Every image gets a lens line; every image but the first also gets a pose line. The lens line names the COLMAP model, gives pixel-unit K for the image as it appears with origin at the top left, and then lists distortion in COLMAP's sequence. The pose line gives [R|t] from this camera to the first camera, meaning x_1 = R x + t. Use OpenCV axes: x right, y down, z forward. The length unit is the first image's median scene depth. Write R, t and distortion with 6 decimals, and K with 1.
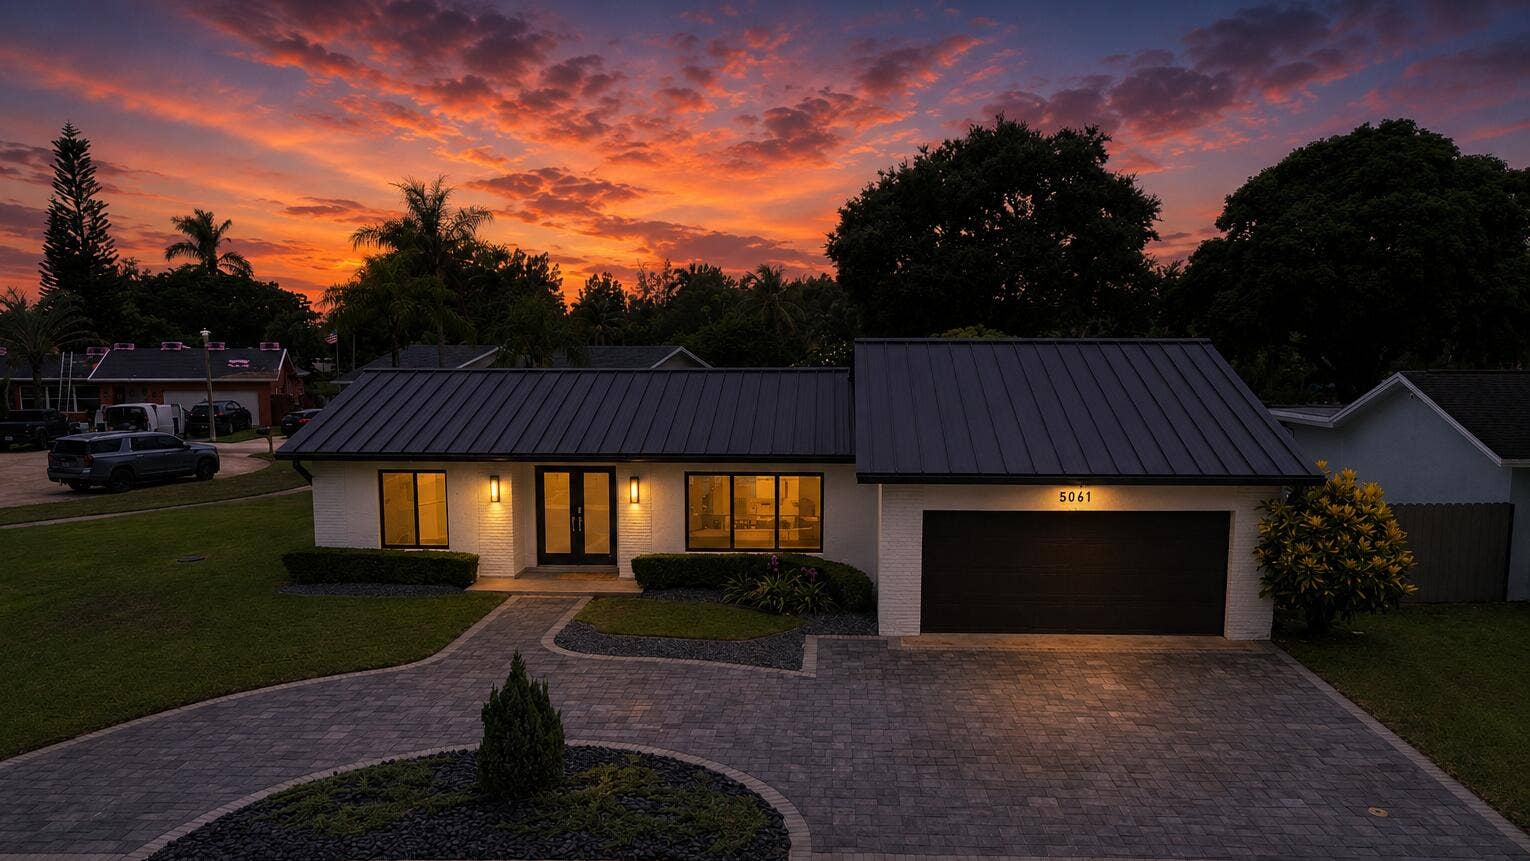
lens RADIAL K [[1129.2, 0, 787.2], [0, 1129.2, 505.2], [0, 0, 1]] dist [0.091518, -0.010662]
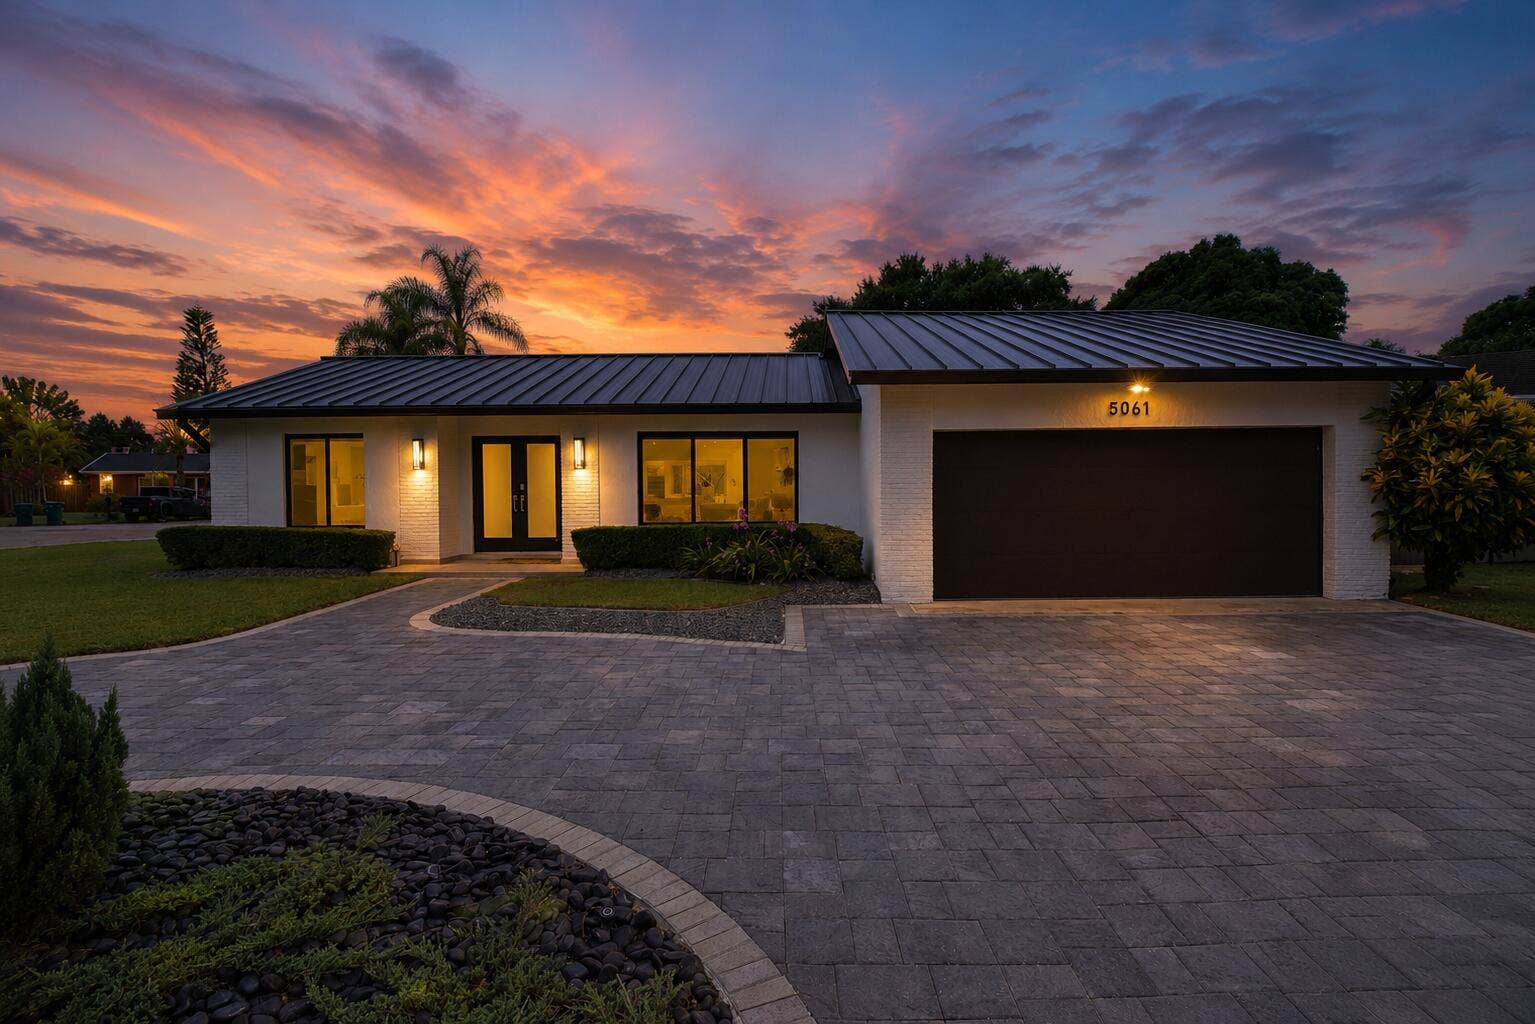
lens RADIAL K [[709.5, 0, 774.7], [0, 709.5, 501.7], [0, 0, 1]] dist [0.011176, -0.015001]
pose [[0.999241, -0.013666, 0.036466, -0.005483], [0.017794, 0.993159, -0.115407, 0.100293], [-0.034639, 0.115968, 0.992649, 0.523196]]
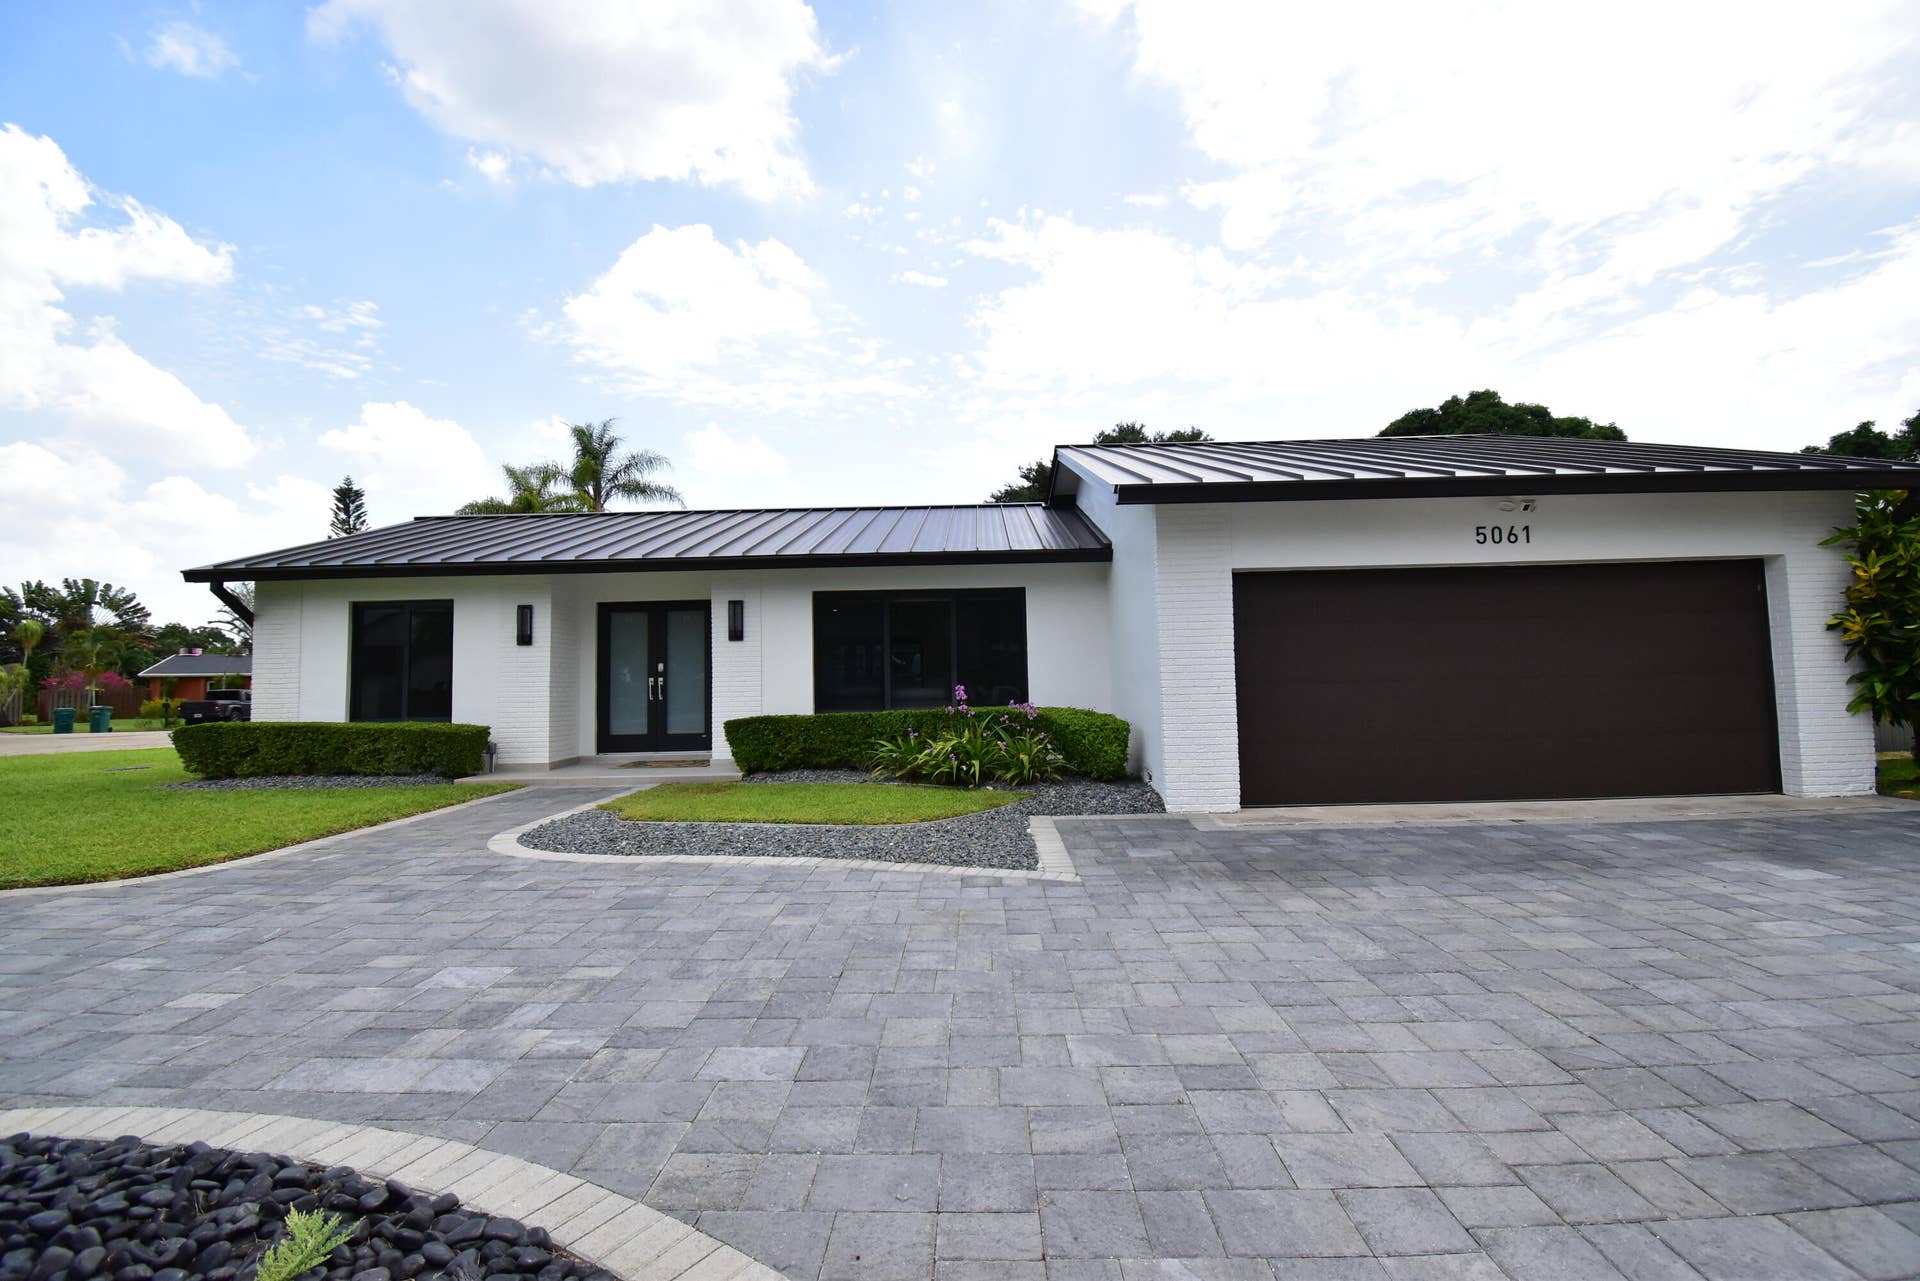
lens RADIAL K [[844.1, 0, 965.4], [0, 844.1, 643.8], [0, 0, 1]] dist [0.008624, -0.014268]
pose [[0.999190, -0.020857, 0.034410, -0.022463], [0.026966, 0.981812, -0.187929, 0.108496], [-0.029864, 0.188705, 0.981580, 0.596718]]
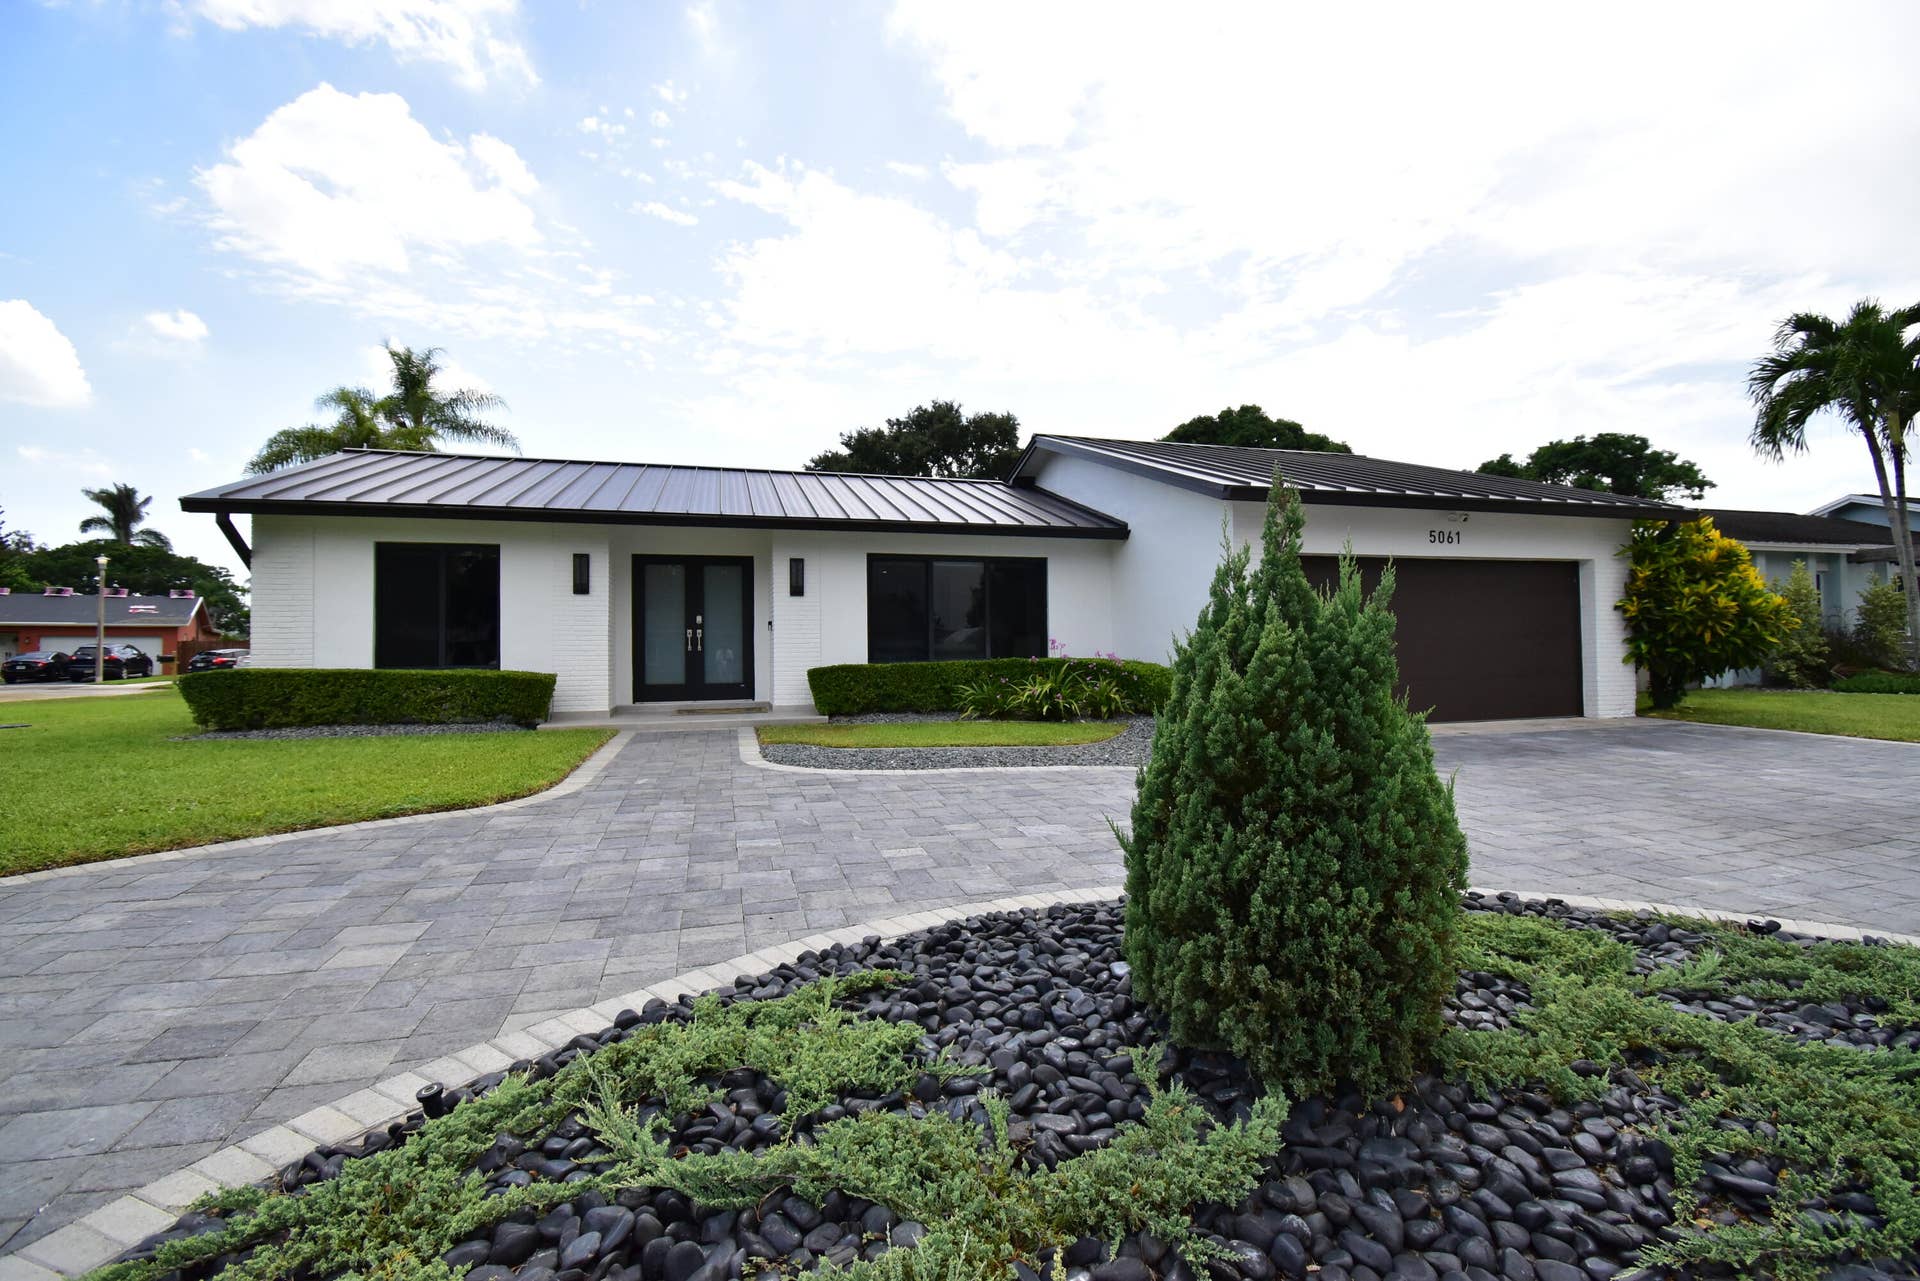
lens RADIAL K [[844.1, 0, 967.2], [0, 844.1, 636.6], [0, 0, 1]] dist [0.008624, -0.014268]
pose [[0.945650, -0.005906, 0.325131, -0.238943], [0.056217, 0.987750, -0.145566, 0.120350], [-0.320289, 0.155932, 0.934398, 0.554076]]
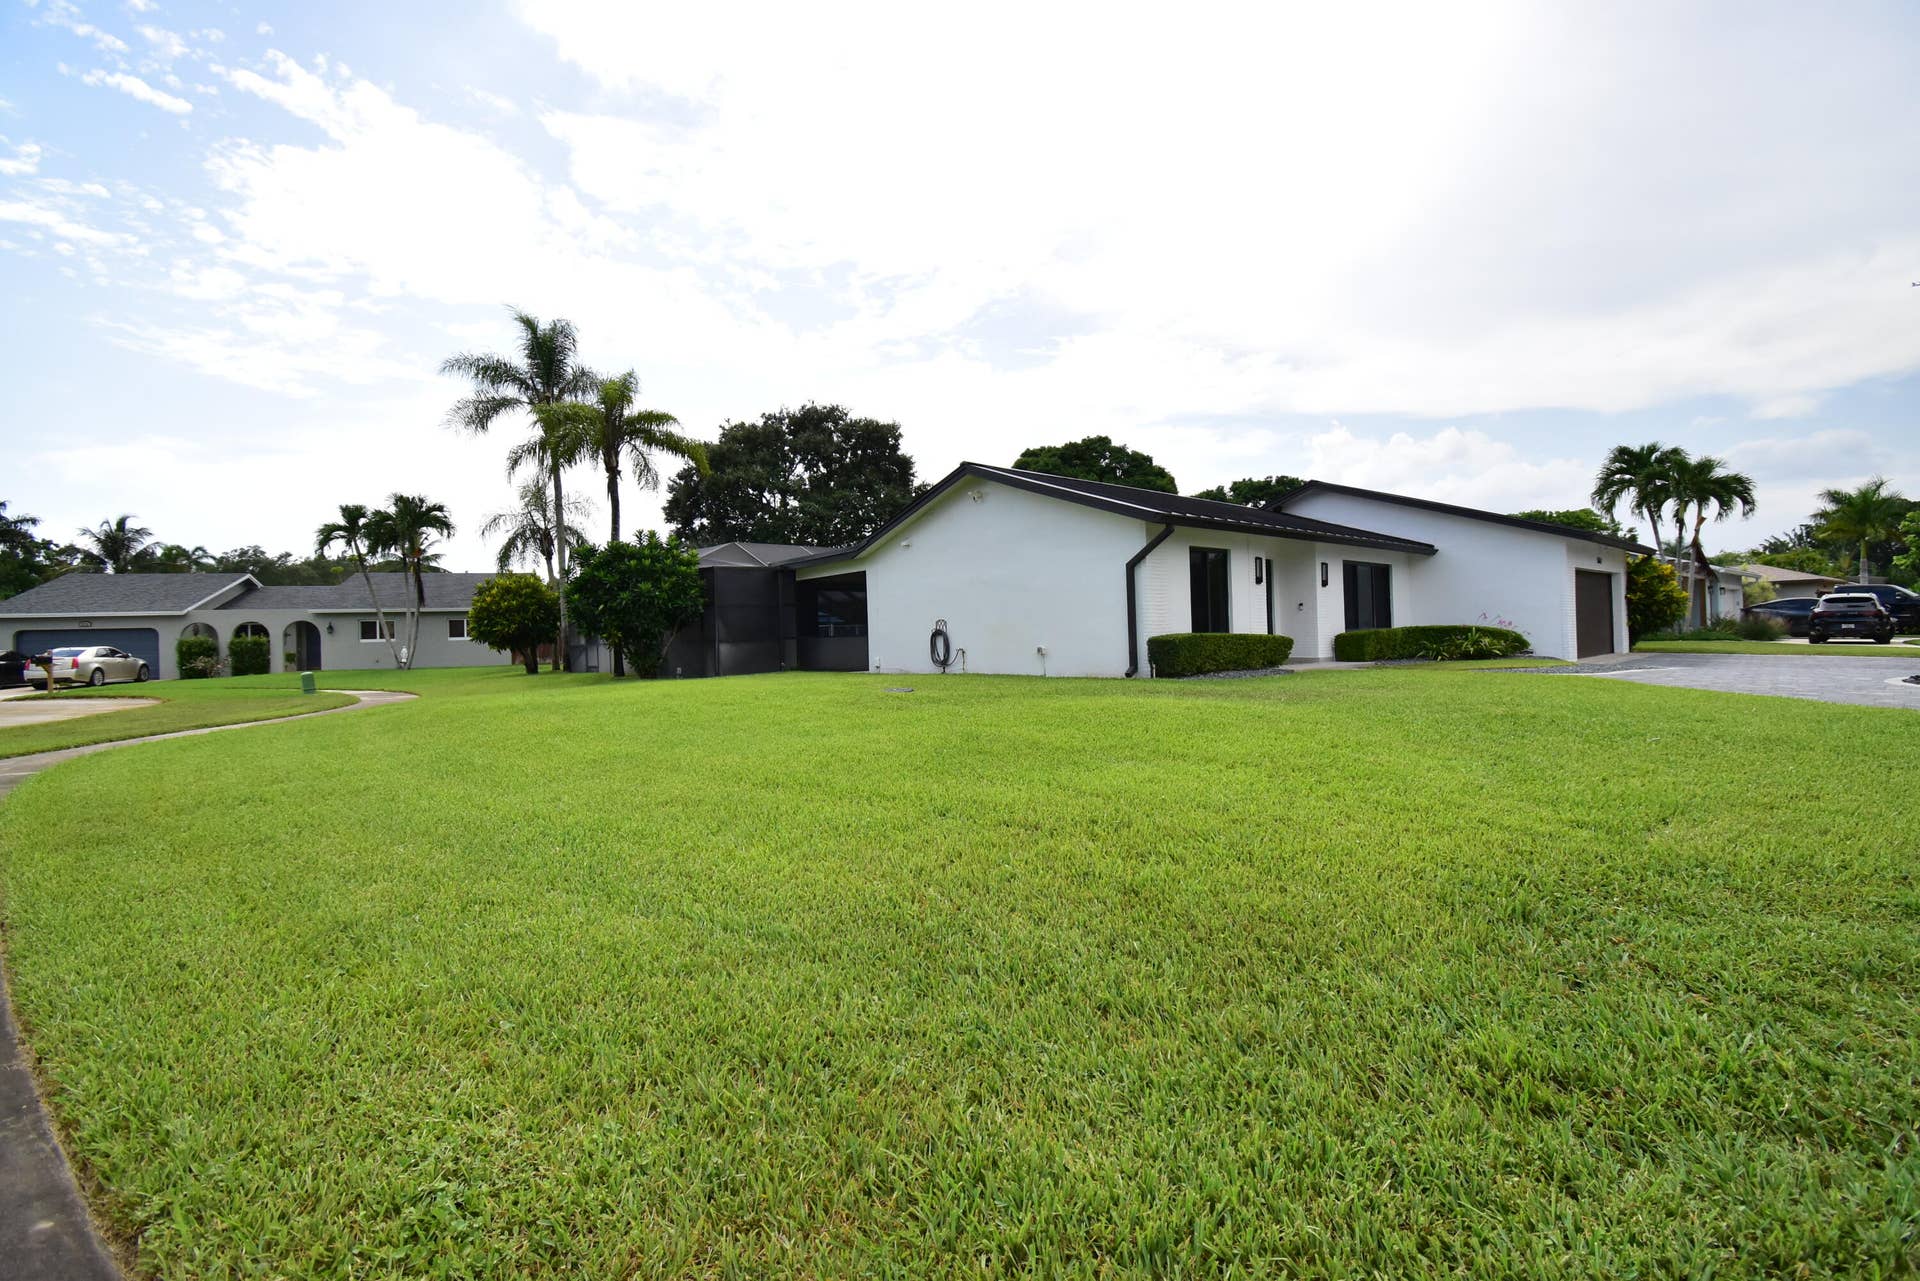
lens RADIAL K [[844.1, 0, 960.5], [0, 844.1, 609.7], [0, 0, 1]] dist [0.008624, -0.014268]
pose [[0.710077, 0.001367, 0.704123, -1.111424], [0.124181, 0.984080, -0.127142, 0.090256], [-0.693087, 0.177719, 0.698603, 0.784786]]
